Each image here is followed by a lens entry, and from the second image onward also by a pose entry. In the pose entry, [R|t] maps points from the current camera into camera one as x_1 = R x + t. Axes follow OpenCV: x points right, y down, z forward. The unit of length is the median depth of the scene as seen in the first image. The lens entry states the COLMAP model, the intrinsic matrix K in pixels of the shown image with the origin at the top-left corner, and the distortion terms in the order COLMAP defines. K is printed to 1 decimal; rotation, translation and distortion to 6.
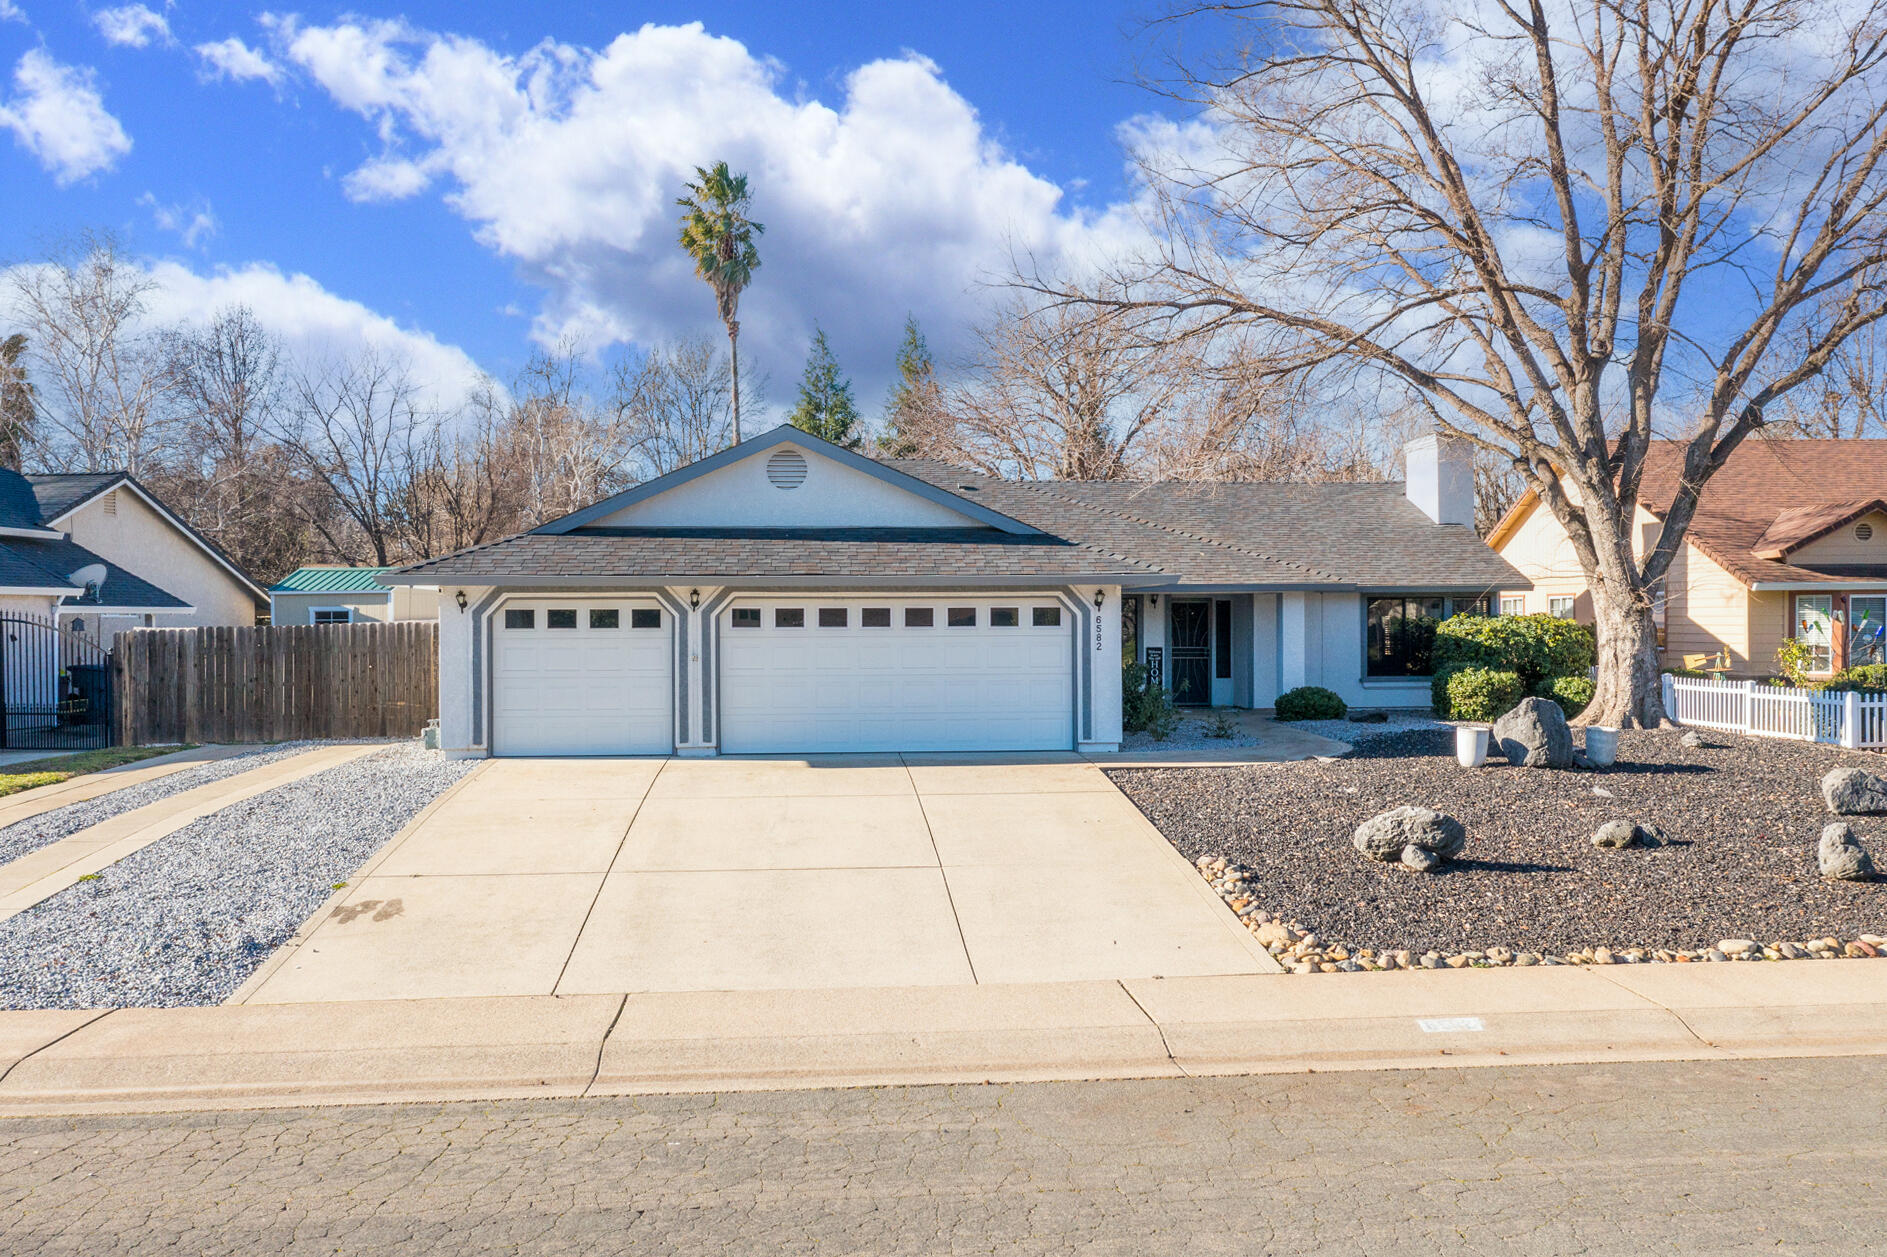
lens RADIAL K [[1521.8, 0, 906.8], [0, 1521.8, 630.8], [0, 0, 1]] dist [-0.086553, 0.130057]
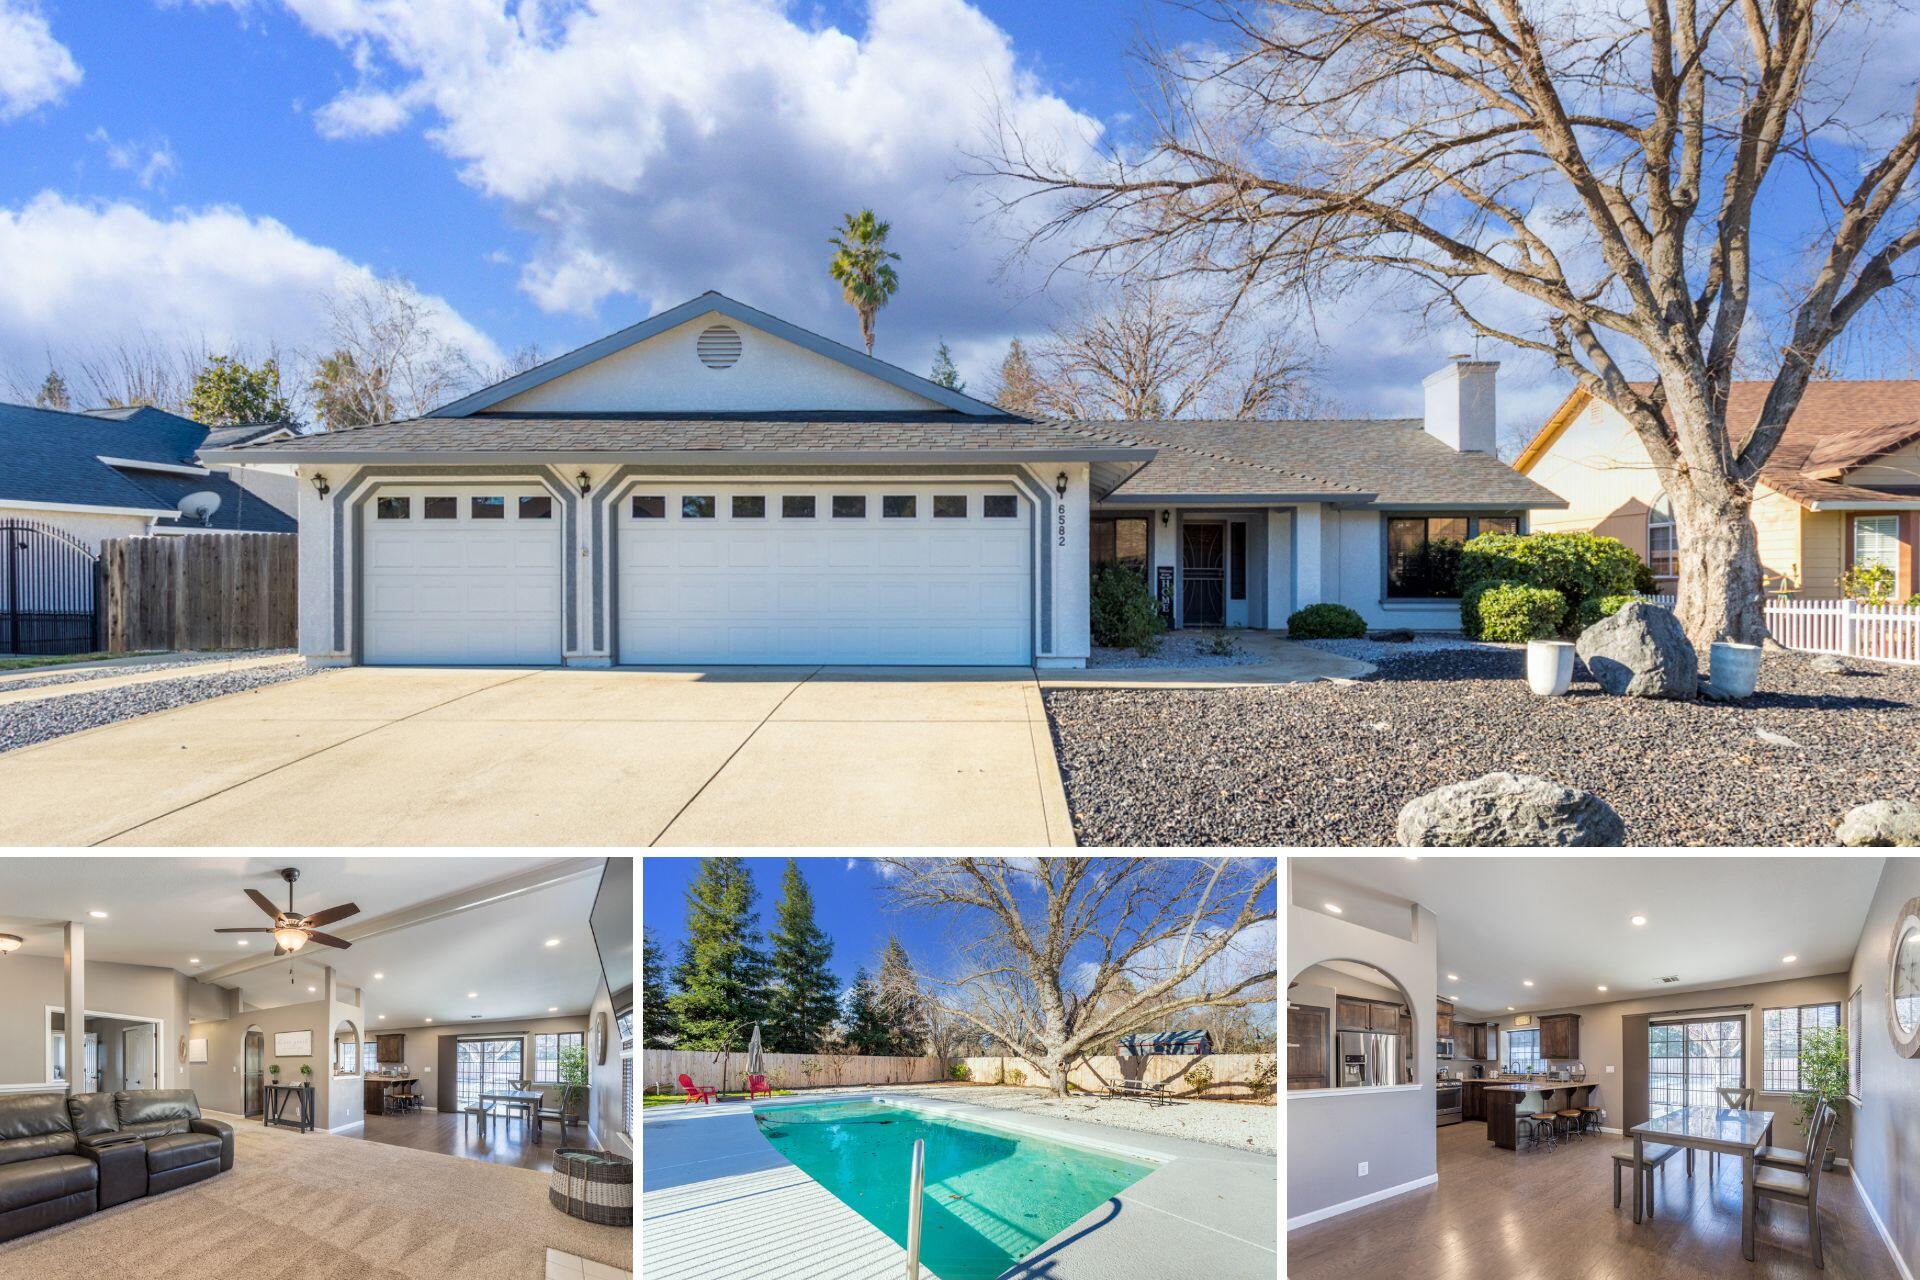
lens RADIAL K [[1013.4, 0, 968.9], [0, 1013.4, 588.5], [0, 0, 1]] dist [-0.010185, 0.000682]
pose [[0.996459, 0.006150, -0.083856, 0.113600], [-0.006419, 0.999975, -0.002940, 0.035198], [0.083836, 0.003468, 0.996474, 0.410864]]
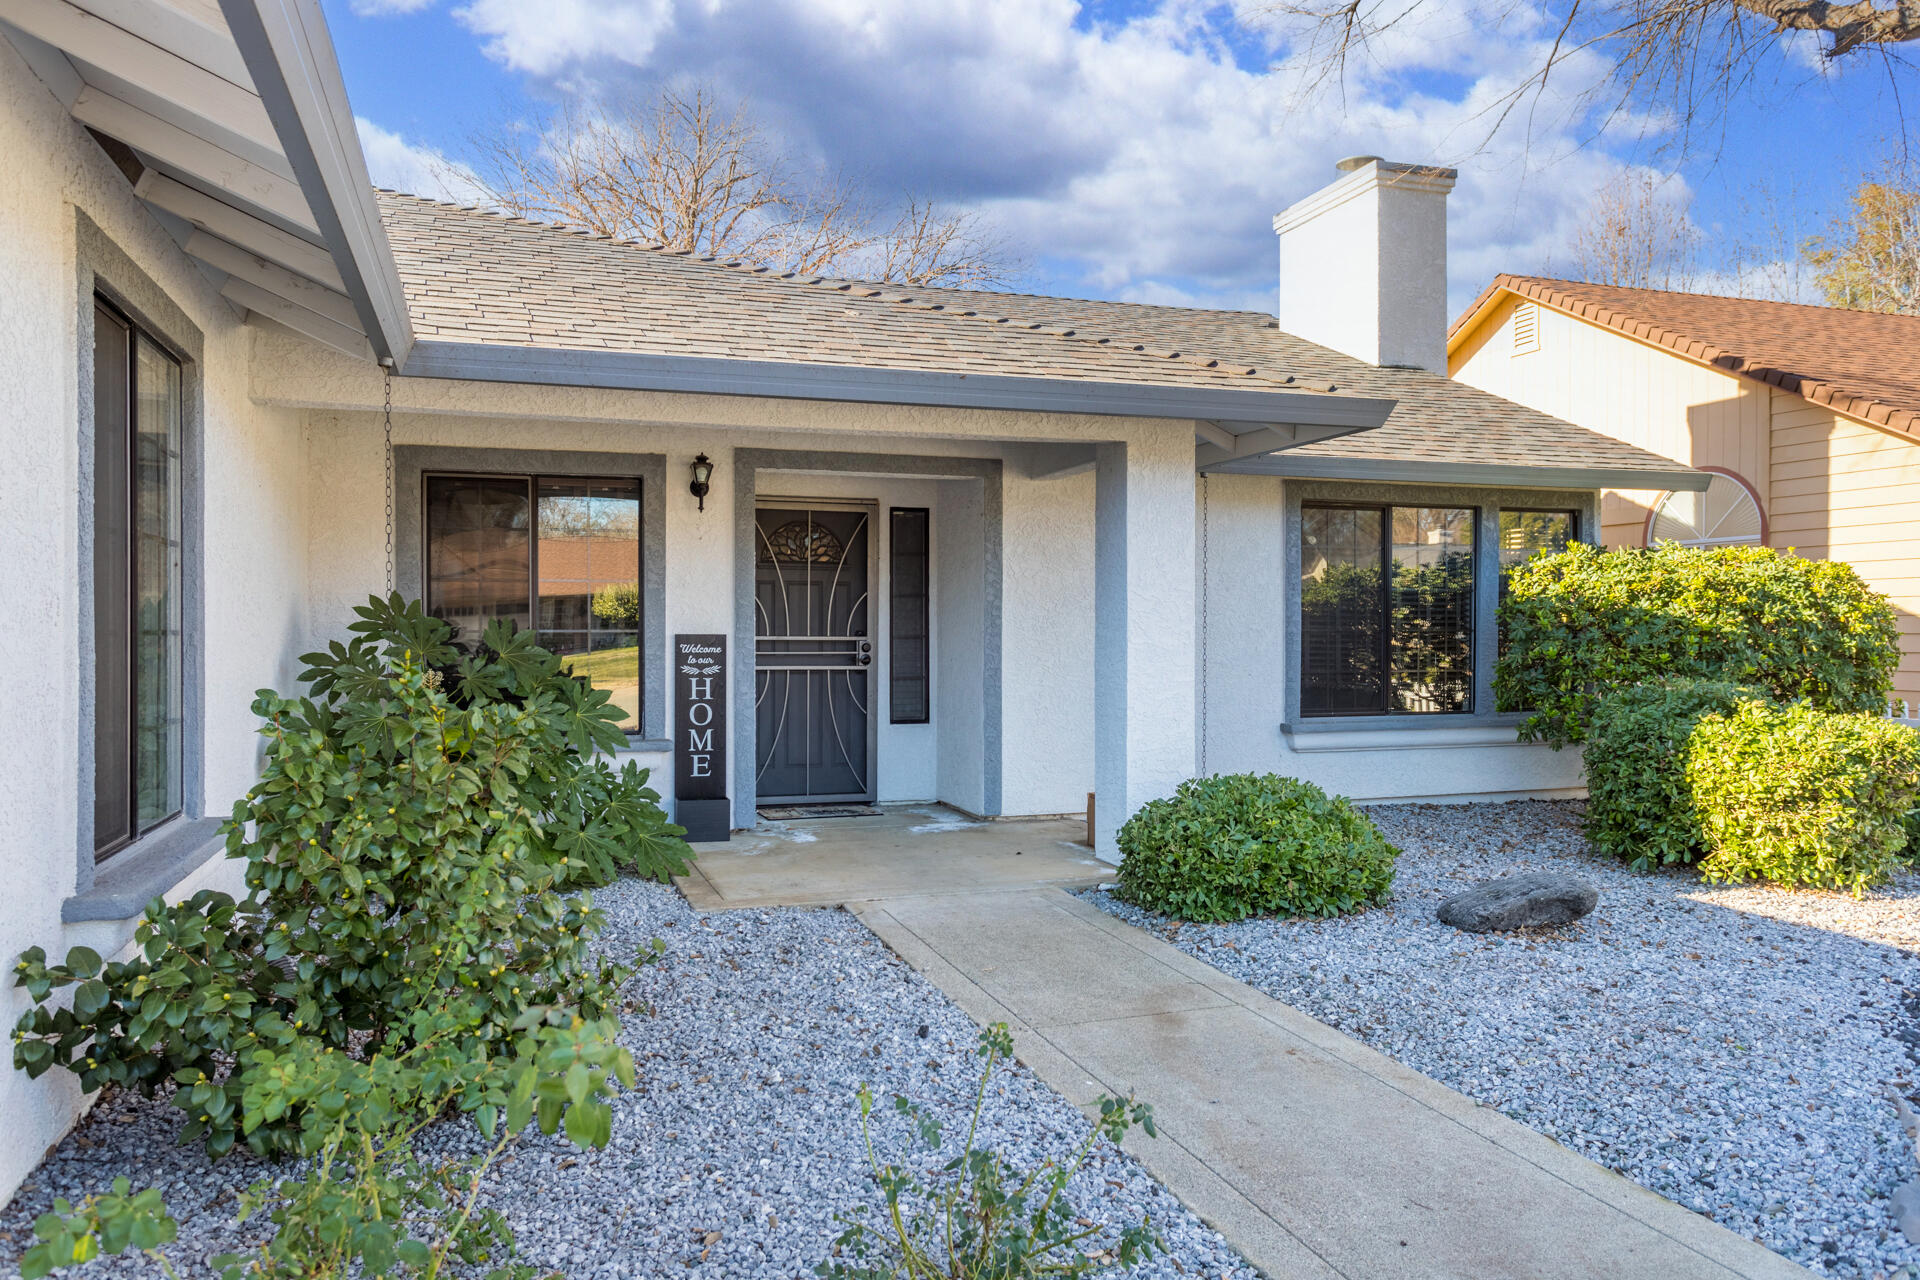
lens RADIAL K [[1343.1, 0, 960.3], [0, 1343.1, 637.3], [0, 0, 1]] dist [0.002253, 0.000762]
pose [[0.962906, 0.003976, 0.269808, 0.175857], [-0.003092, 0.999988, -0.003703, 0.015745], [-0.269820, 0.002731, 0.962907, 0.901154]]
